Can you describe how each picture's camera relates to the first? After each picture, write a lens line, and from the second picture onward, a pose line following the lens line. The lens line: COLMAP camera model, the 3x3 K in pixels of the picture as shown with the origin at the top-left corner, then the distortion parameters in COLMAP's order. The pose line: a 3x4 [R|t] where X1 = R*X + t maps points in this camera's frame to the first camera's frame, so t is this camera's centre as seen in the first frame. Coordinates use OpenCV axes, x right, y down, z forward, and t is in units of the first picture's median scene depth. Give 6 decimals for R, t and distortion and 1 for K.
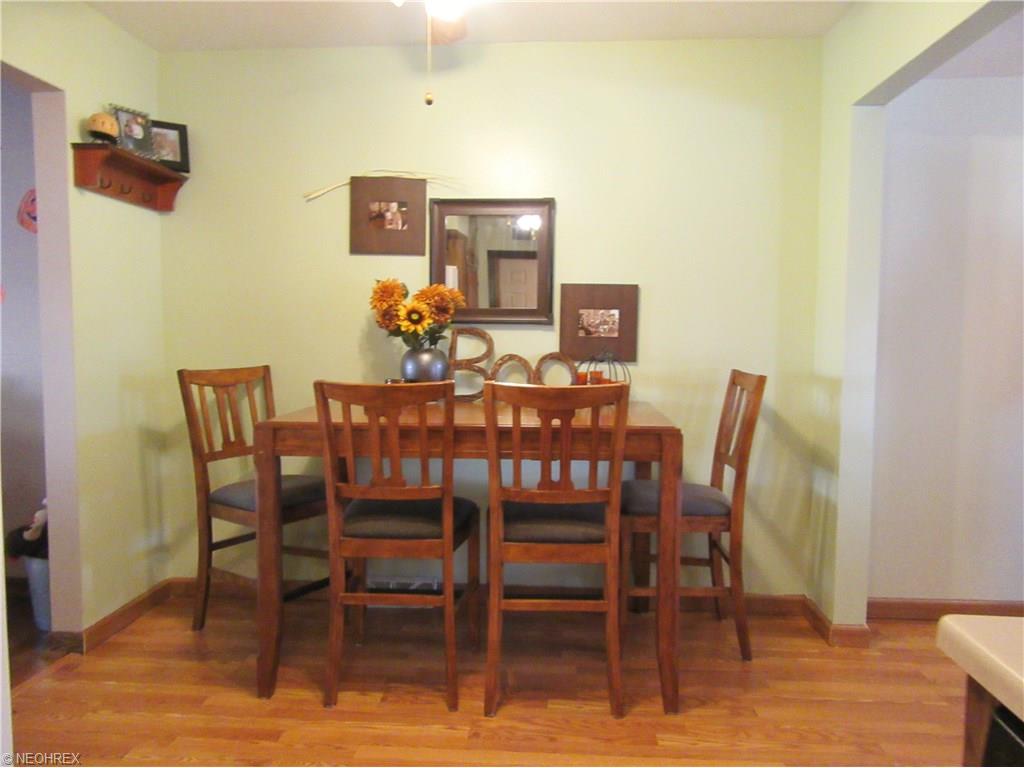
lens RADIAL K [[761.5, 0, 511.4], [0, 761.5, 384.0], [0, 0, 1]] dist [-0.005881, 0.002403]
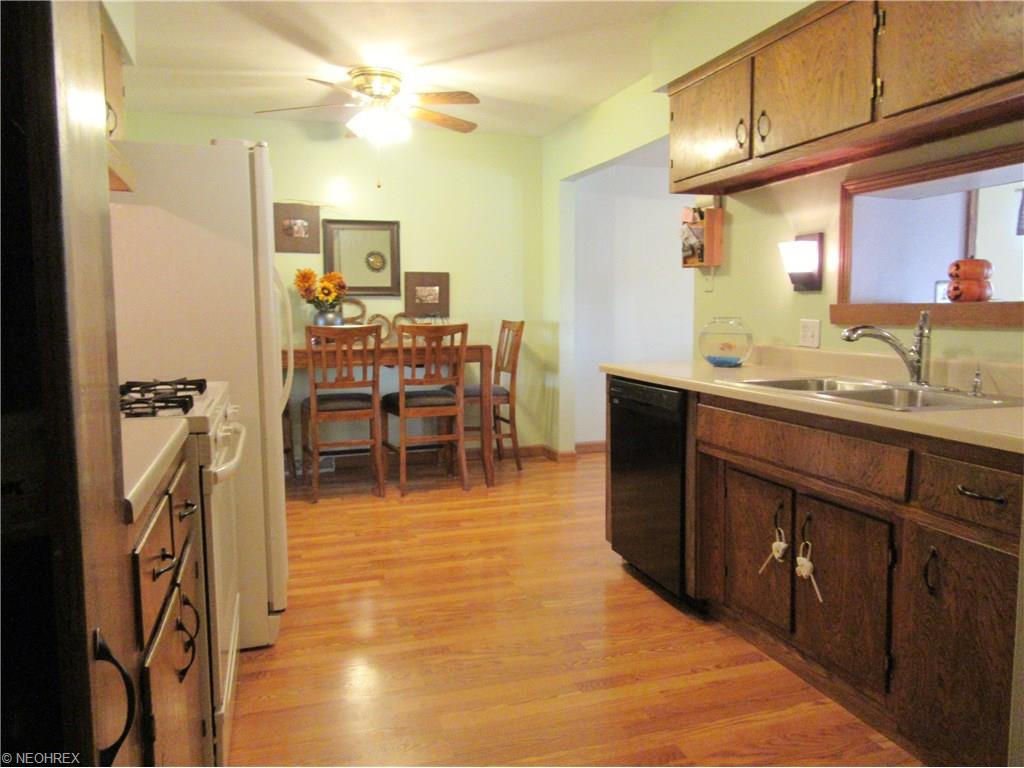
lens RADIAL K [[761.5, 0, 512.4], [0, 761.5, 382.5], [0, 0, 1]] dist [-0.005881, 0.002403]
pose [[0.928956, -0.048826, 0.366956, -0.356605], [0.037214, 0.998559, 0.038657, 0.059680], [-0.368315, -0.022254, 0.929435, -0.687234]]
